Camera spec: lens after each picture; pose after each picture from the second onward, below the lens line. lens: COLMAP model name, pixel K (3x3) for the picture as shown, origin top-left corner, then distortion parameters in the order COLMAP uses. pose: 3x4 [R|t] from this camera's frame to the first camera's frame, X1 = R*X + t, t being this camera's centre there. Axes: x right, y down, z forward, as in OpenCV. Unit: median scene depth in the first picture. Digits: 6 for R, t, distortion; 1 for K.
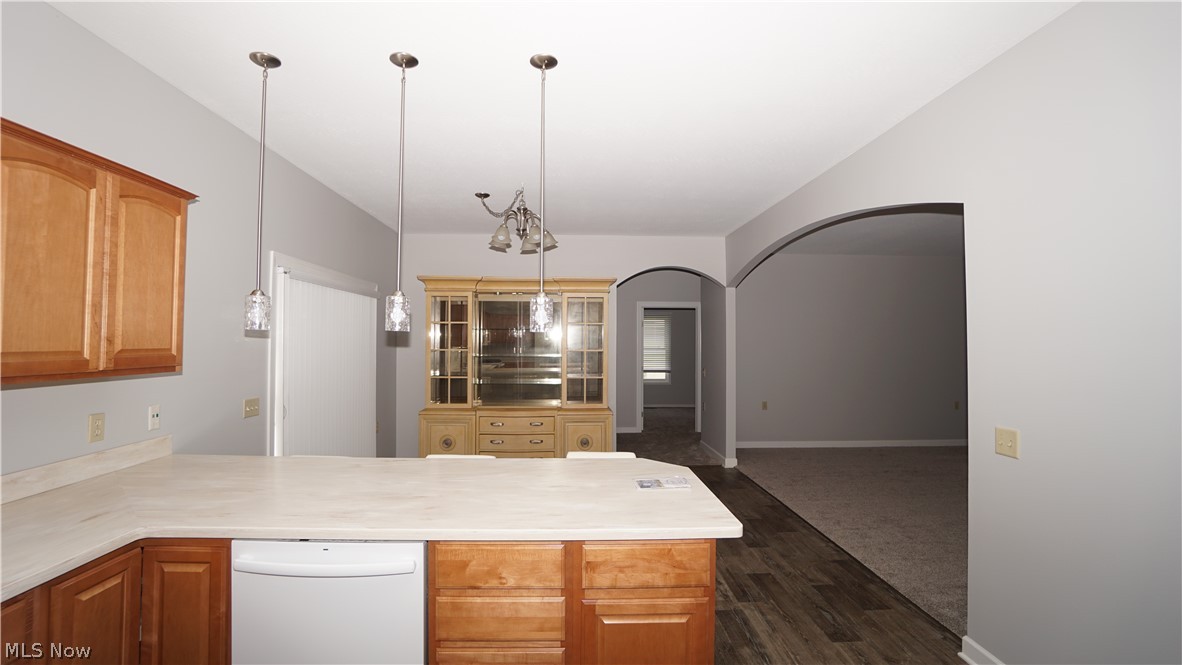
lens RADIAL K [[521.0, 0, 583.6], [0, 521.0, 329.1], [0, 0, 1]] dist [-0.063669, 0.022401]
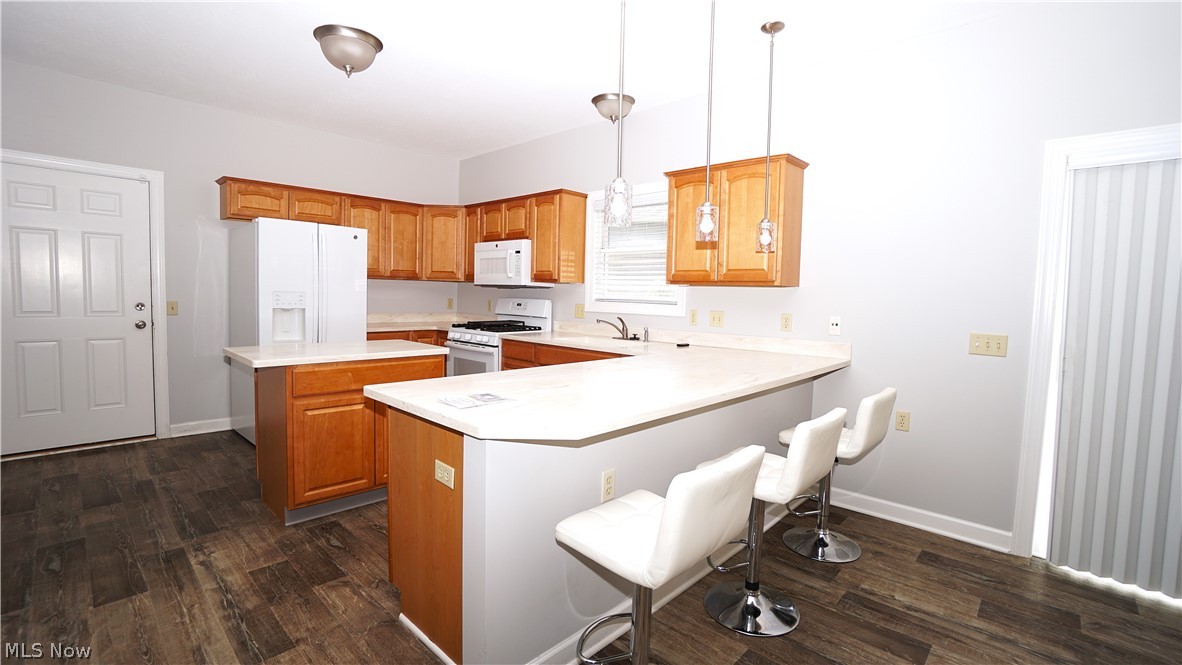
lens RADIAL K [[521.5, 0, 588.3], [0, 521.5, 326.1], [0, 0, 1]] dist [-0.064333, 0.023828]
pose [[-0.712143, 0.021153, -0.701716, 0.525482], [-0.012879, 0.998984, 0.043183, 0.128133], [0.701916, 0.039790, -0.711147, 1.501729]]
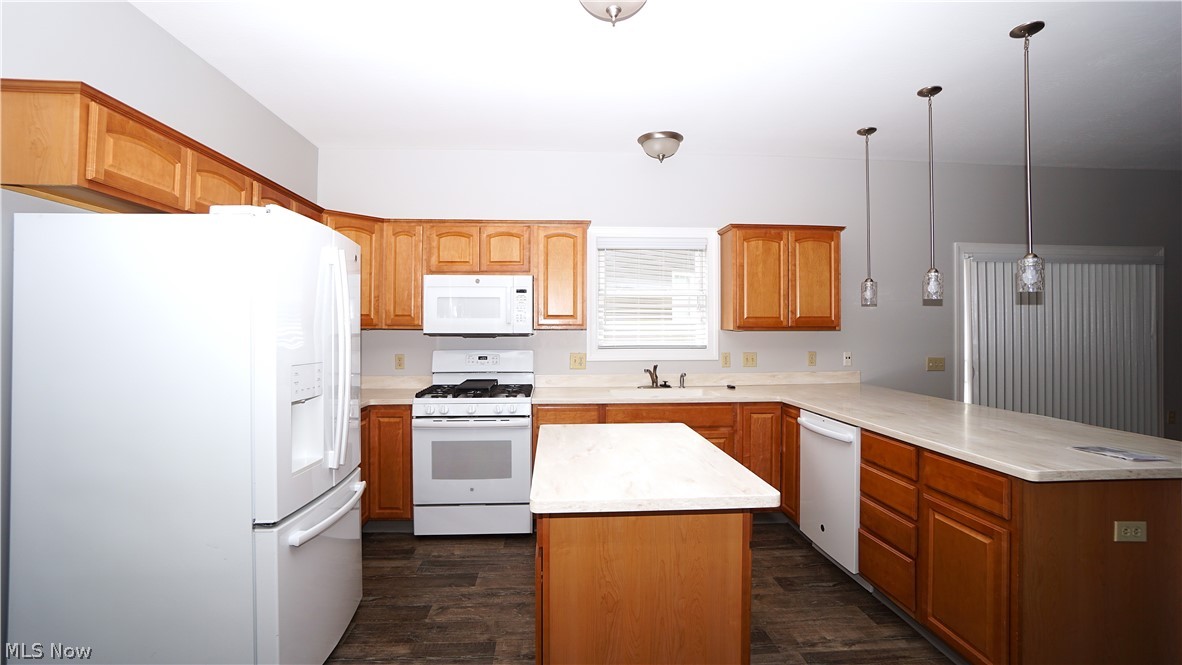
lens RADIAL K [[521.0, 0, 583.6], [0, 521.0, 329.1], [0, 0, 1]] dist [-0.063669, 0.022401]
pose [[0.023722, -0.002315, -0.999716, 0.867546], [0.024374, 0.999701, -0.001737, 0.056823], [0.999421, -0.024326, 0.023771, 0.066719]]
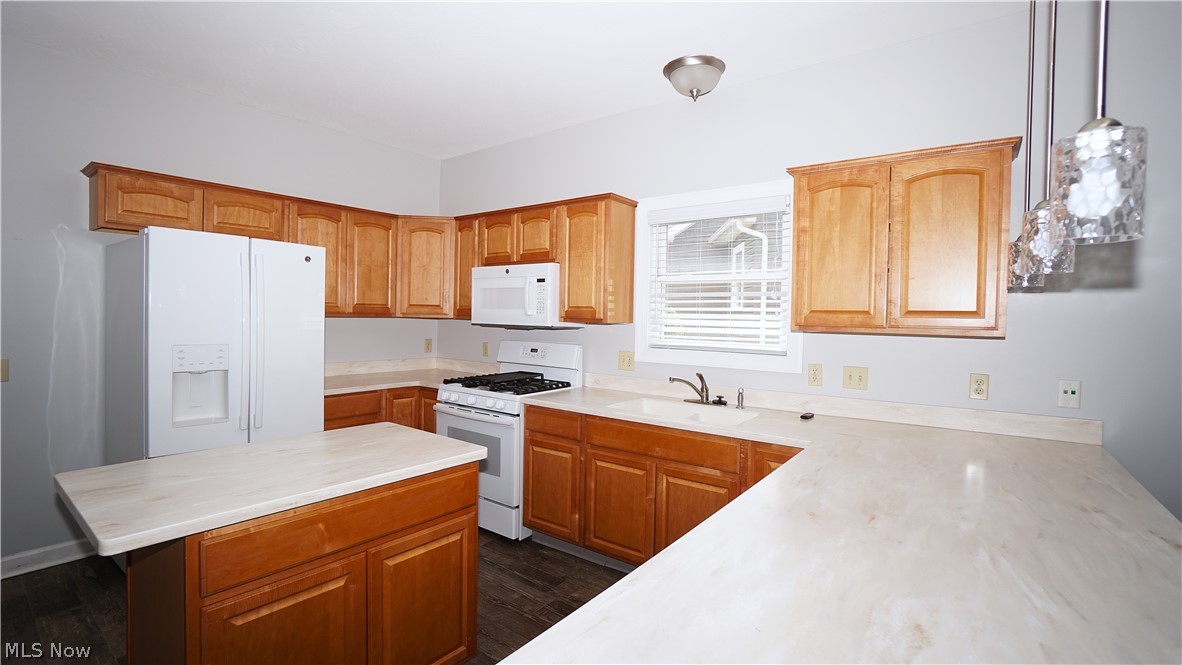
lens RADIAL K [[521.0, 0, 583.6], [0, 521.0, 329.1], [0, 0, 1]] dist [-0.063669, 0.022401]
pose [[-0.634419, 0.004077, -0.772979, 0.354939], [-0.003331, 0.999962, 0.008007, 0.058708], [0.772982, 0.007655, -0.634382, 0.902466]]
